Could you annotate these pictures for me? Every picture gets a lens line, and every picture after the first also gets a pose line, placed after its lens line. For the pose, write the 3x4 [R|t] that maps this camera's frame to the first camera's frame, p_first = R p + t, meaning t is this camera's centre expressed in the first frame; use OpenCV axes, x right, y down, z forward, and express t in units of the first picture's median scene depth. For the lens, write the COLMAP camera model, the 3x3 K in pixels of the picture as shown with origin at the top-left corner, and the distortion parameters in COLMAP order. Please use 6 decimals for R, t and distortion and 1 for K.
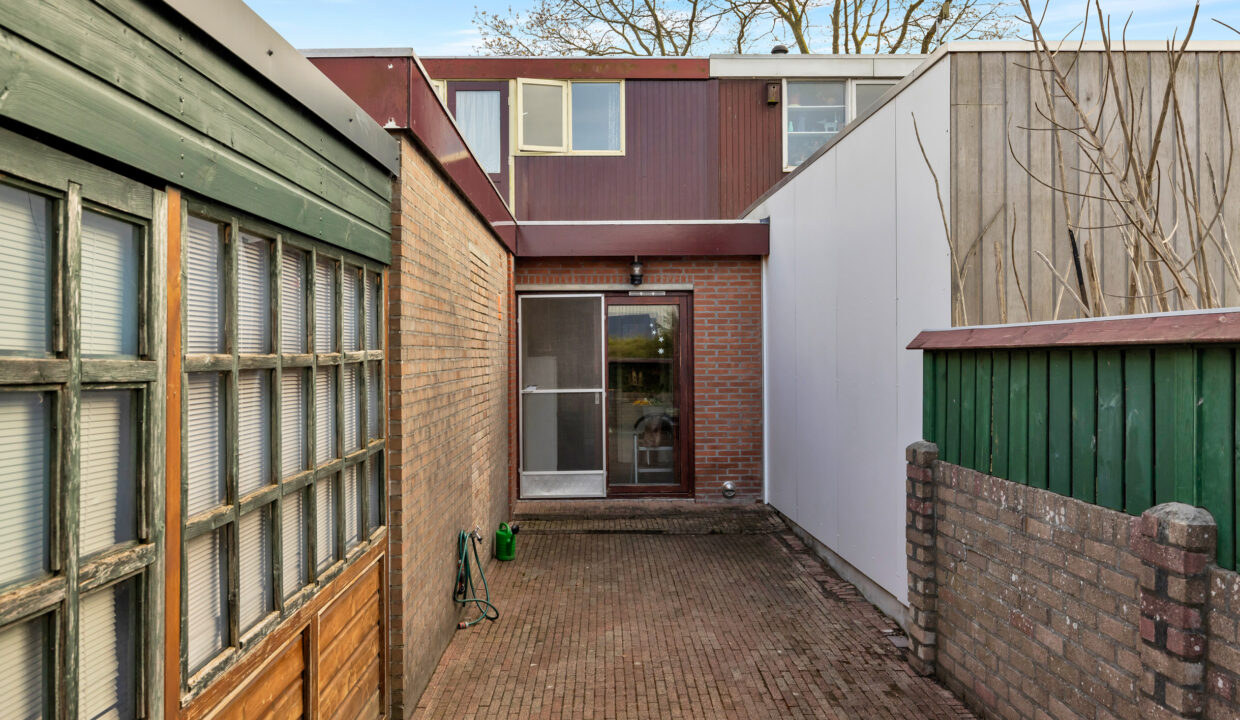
lens RADIAL K [[933.5, 0, 620.0], [0, 933.5, 360.0], [0, 0, 1]] dist [-0.000556, -0.000260]
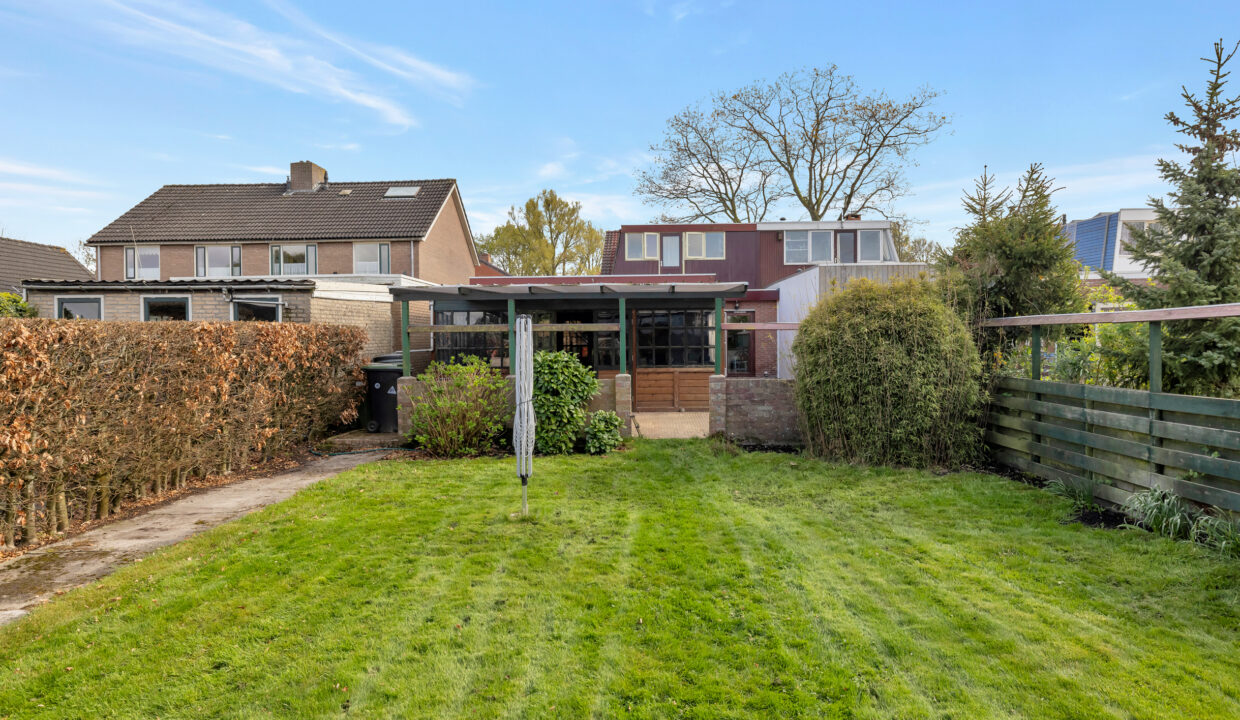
lens RADIAL K [[709.9, 0, 620.0], [0, 709.9, 360.0], [0, 0, 1]] dist [0.000067, 0.000312]
pose [[0.998512, 0.000439, -0.054523, -0.188174], [0.000713, 0.999777, 0.021104, 0.030071], [0.054520, -0.021112, 0.998289, -1.091201]]
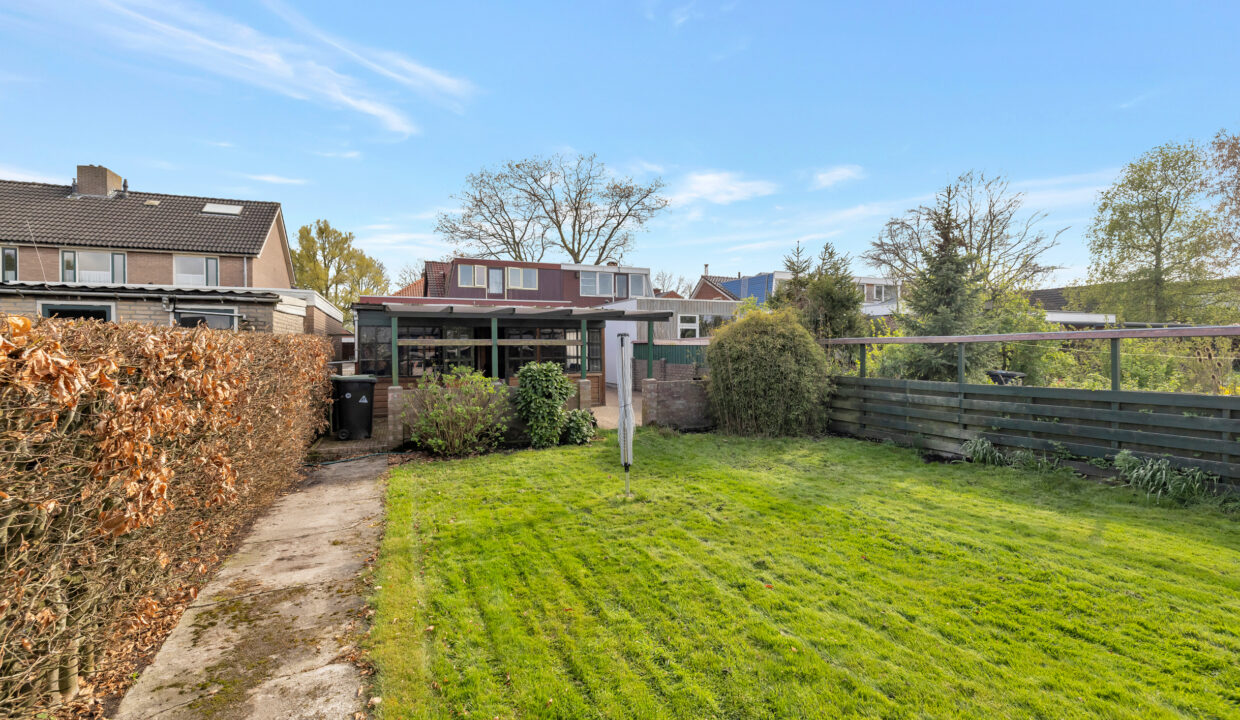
lens RADIAL K [[538.9, 0, 620.0], [0, 538.9, 360.0], [0, 0, 1]] dist [-0.001684, 0.000206]
pose [[0.921910, -0.006755, 0.387346, -0.502798], [0.002994, 0.999942, 0.010312, 0.027083], [-0.387393, -0.008347, 0.921877, -1.014356]]
